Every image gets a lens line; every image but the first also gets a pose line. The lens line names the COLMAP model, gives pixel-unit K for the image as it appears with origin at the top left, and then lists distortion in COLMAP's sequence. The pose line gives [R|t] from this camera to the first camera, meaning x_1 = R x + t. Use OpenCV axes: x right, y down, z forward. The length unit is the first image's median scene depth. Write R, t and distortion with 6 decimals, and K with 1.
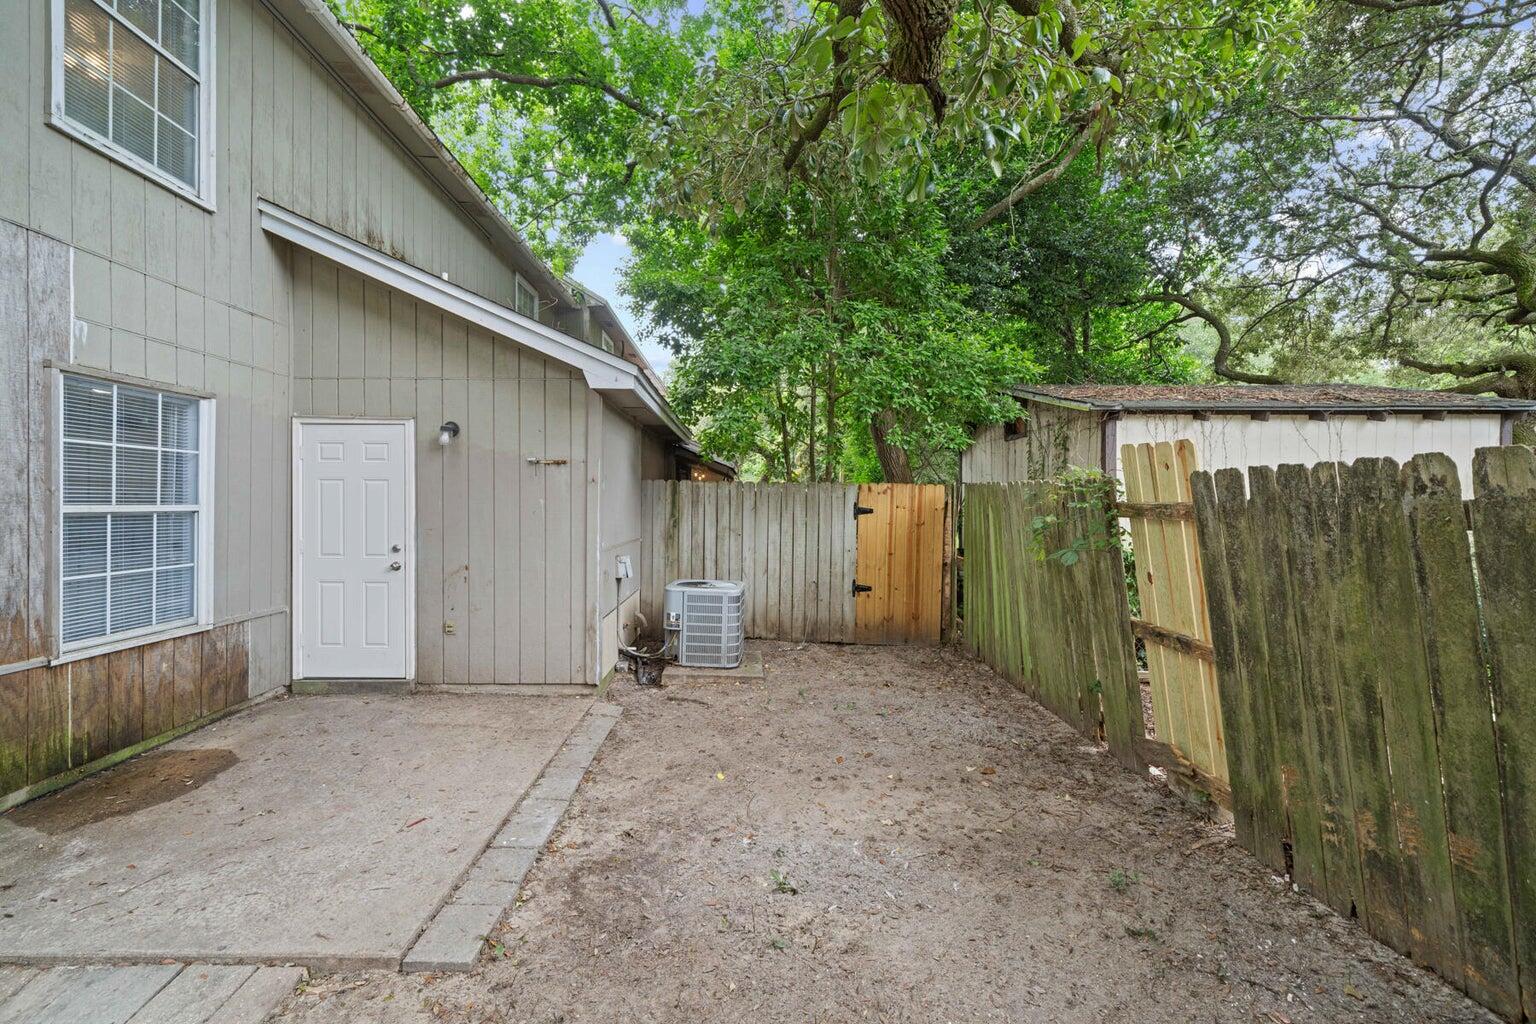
lens RADIAL K [[624.3, 0, 761.3], [0, 624.3, 512.2], [0, 0, 1]] dist [-0.000304, 0.000303]
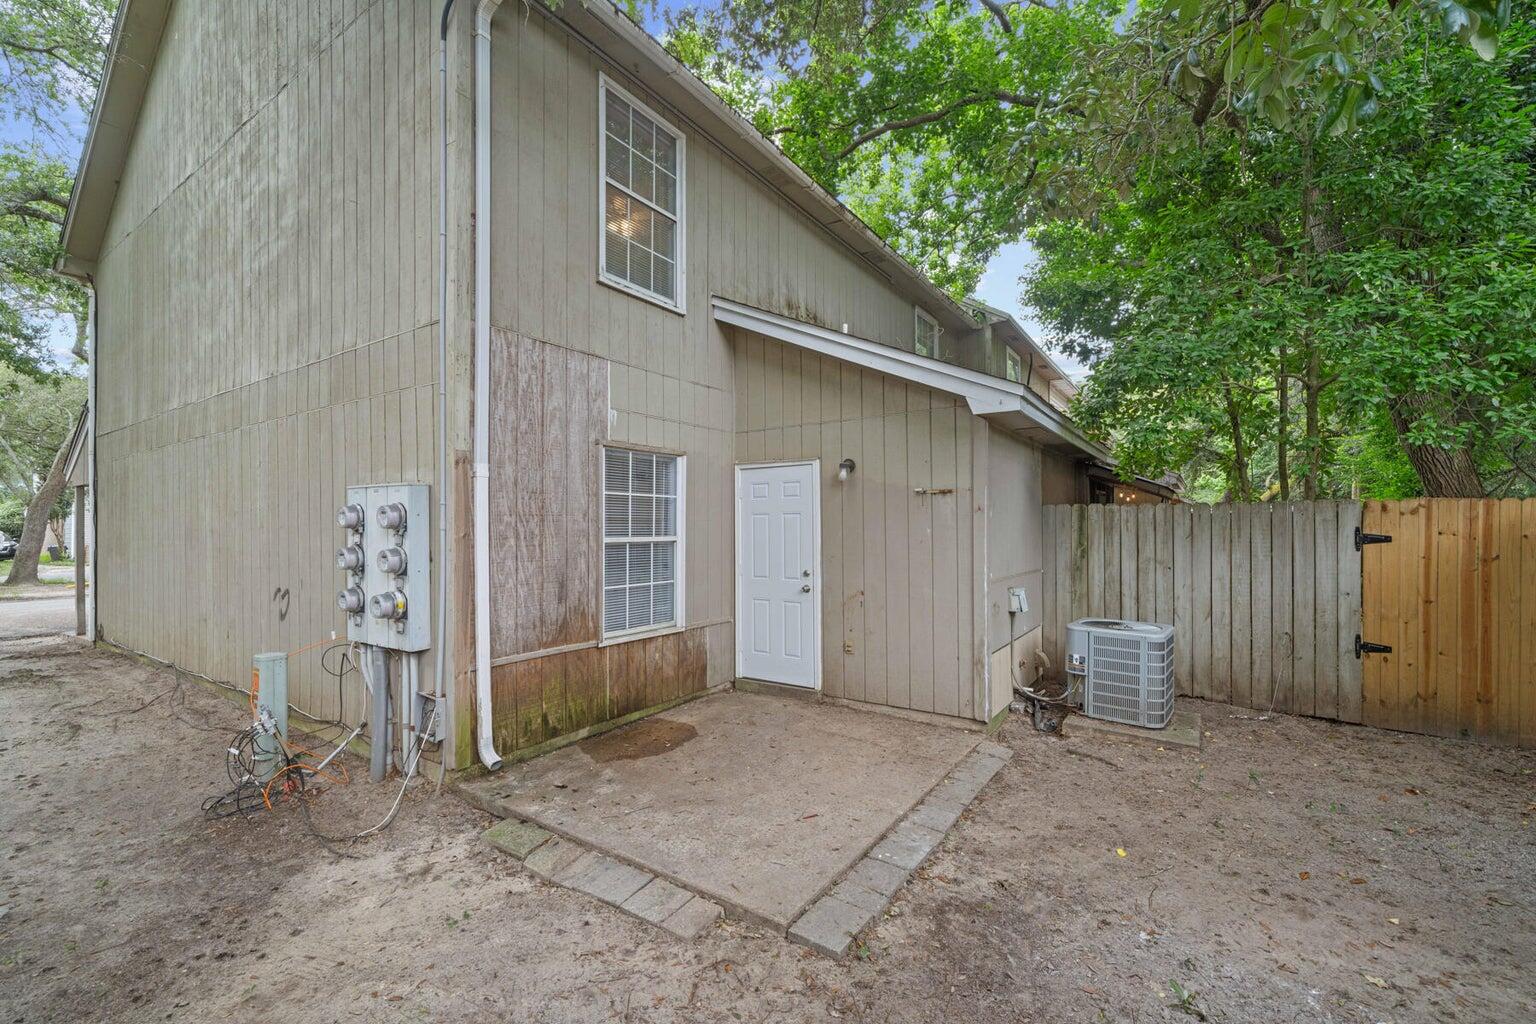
lens RADIAL K [[650.5, 0, 765.3], [0, 650.5, 525.9], [0, 0, 1]] dist [-0.000947, 0.000321]
pose [[0.811322, -0.012551, -0.584465, 0.054183], [0.001671, 0.999815, -0.019151, -0.006134], [0.584597, 0.014561, 0.811193, -0.010573]]
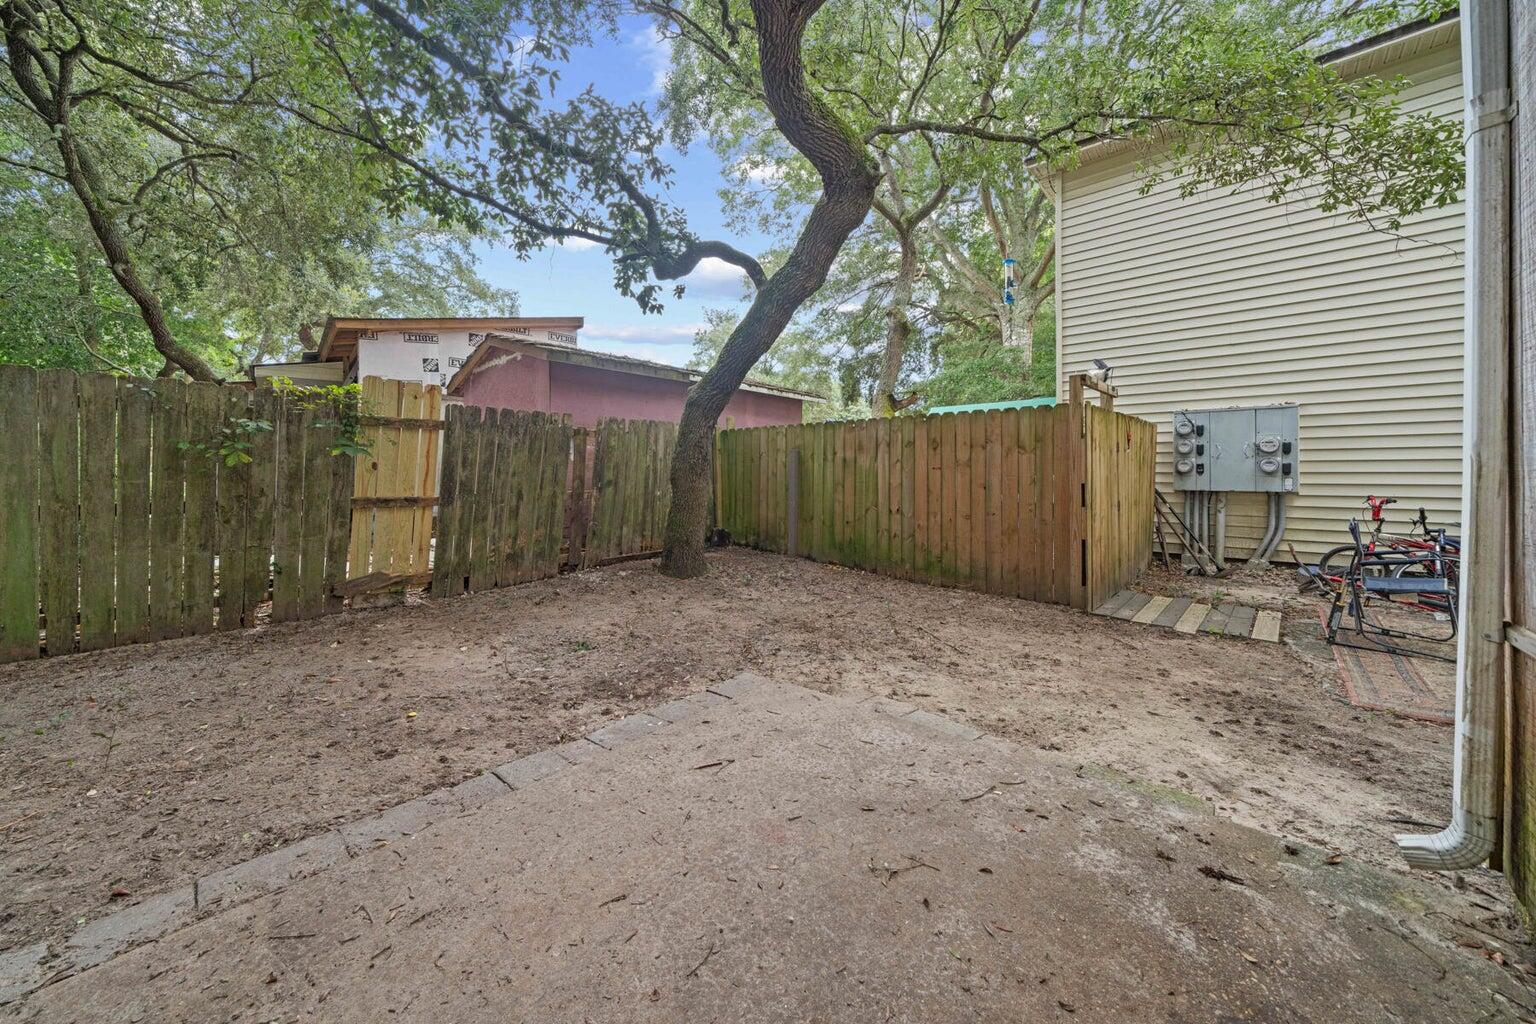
lens RADIAL K [[551.4, 0, 737.6], [0, 551.4, 471.3], [0, 0, 1]] dist [-0.000707, -0.000035]
pose [[-0.701382, -0.003789, 0.712776, -0.732709], [0.006333, 0.999913, 0.011547, 0.081576], [-0.712758, 0.012613, -0.701297, 0.998132]]
